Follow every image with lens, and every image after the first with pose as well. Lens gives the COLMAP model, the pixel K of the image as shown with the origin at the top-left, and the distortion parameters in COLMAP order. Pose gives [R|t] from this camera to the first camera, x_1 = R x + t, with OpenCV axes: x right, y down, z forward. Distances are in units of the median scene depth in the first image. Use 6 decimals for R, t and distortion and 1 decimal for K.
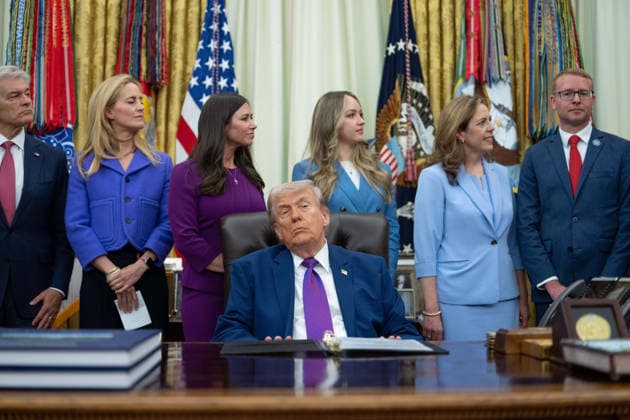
lens RADIAL K [[883.0, 0, 294.7], [0, 883.0, 212.1], [0, 0, 1]] dist [-0.184863, 0.002036]
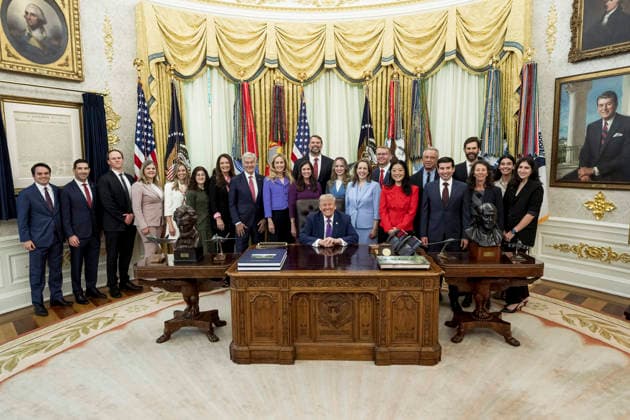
lens RADIAL K [[385.8, 0, 306.8], [0, 385.8, 199.8], [0, 0, 1]] dist [0.004151, 0.000750]
pose [[0.994703, -0.002422, -0.102764, 0.056102], [0.019720, 0.985649, 0.167652, -0.167881], [0.100883, -0.168790, 0.980476, -0.323627]]
